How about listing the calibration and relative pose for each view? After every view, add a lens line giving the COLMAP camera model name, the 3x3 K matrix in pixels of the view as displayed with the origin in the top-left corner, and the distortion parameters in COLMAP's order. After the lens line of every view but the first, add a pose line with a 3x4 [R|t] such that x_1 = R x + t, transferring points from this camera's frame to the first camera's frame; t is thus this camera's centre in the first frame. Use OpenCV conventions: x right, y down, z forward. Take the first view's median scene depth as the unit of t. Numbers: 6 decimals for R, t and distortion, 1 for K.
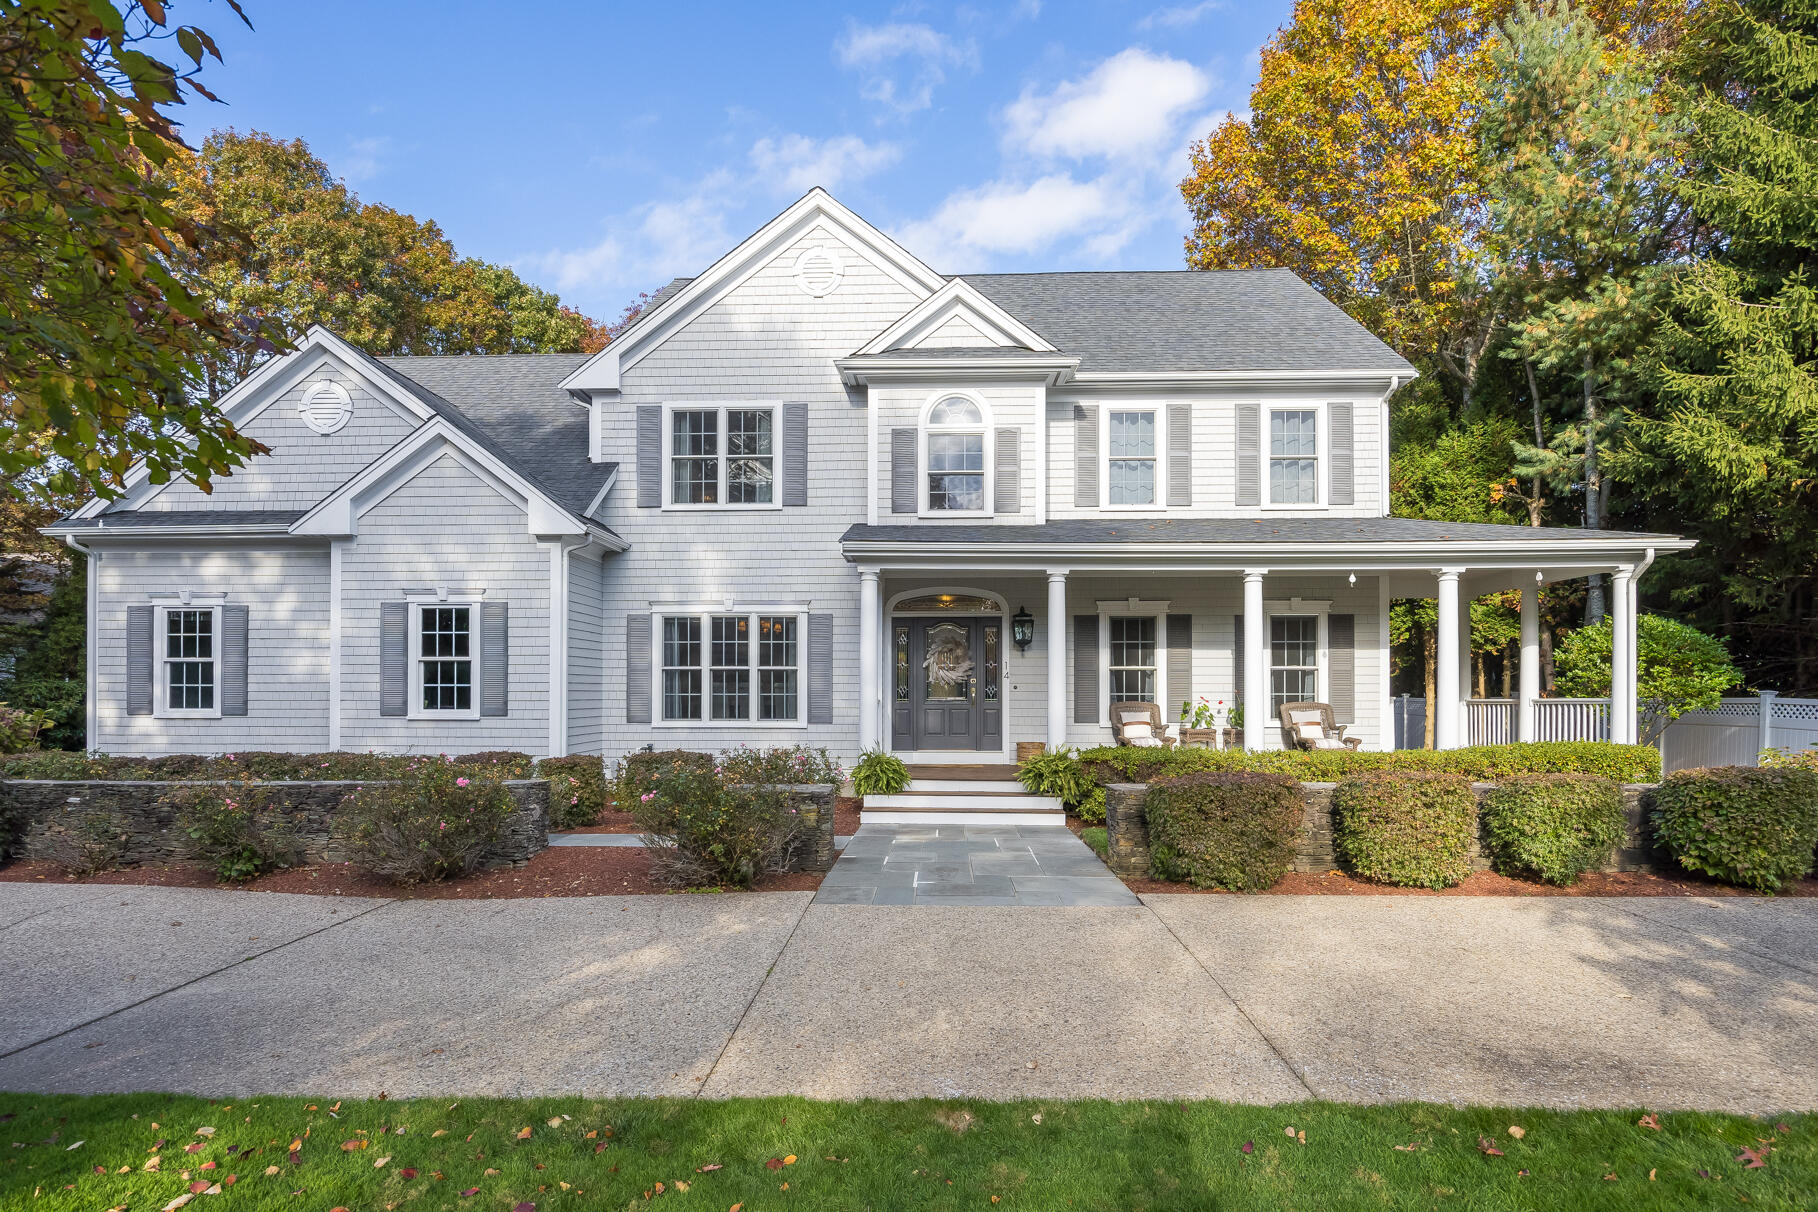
lens RADIAL K [[1091.7, 0, 787.0], [0, 1091.7, 682.8], [0, 0, 1]] dist [0.017914, 0.000477]
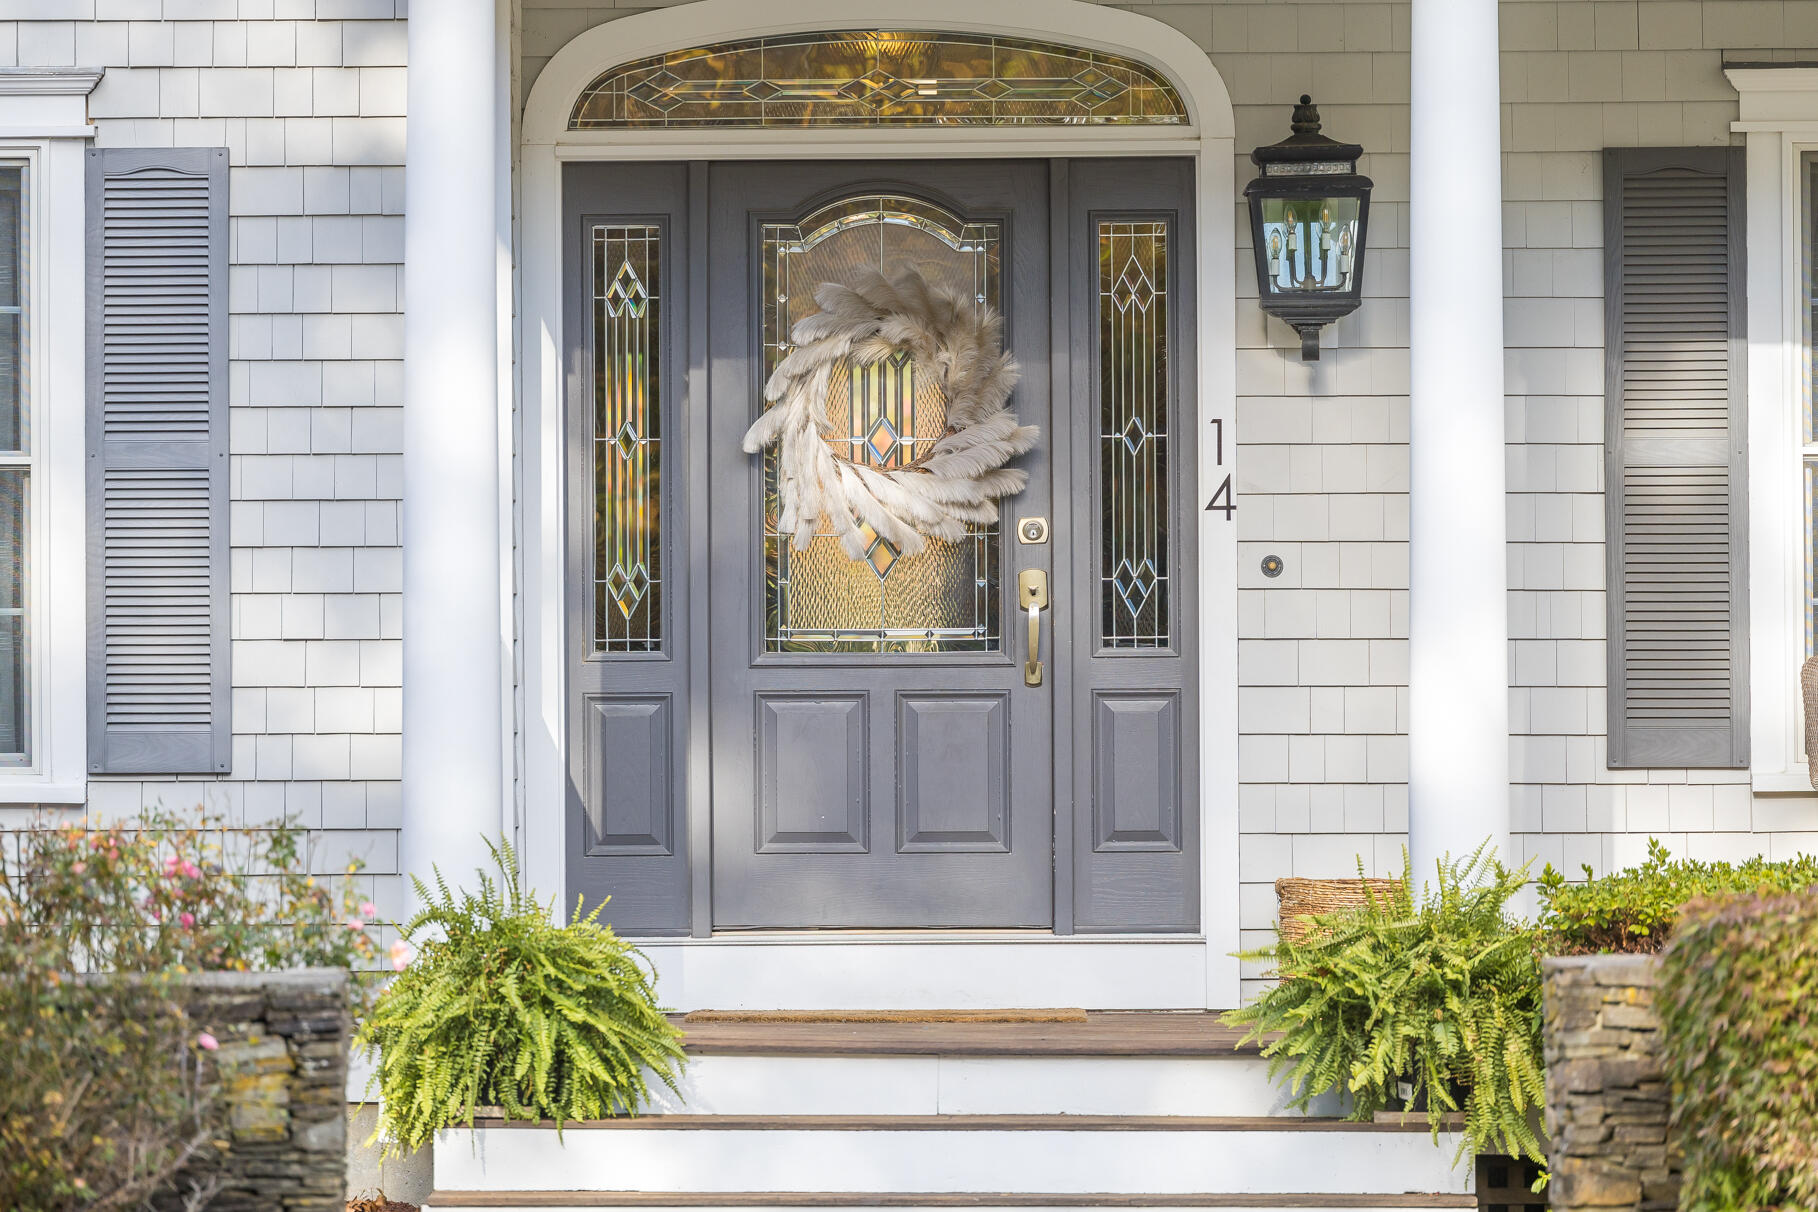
lens RADIAL K [[10209.4, 0, 909.0], [0, 10209.4, 606.0], [0, 0, 1]] dist [0.079042, -11.428500]
pose [[0.990425, -0.006296, 0.137910, -0.086696], [0.006502, 0.999978, -0.001047, 0.014192], [-0.137901, 0.001934, 0.990444, -0.721156]]
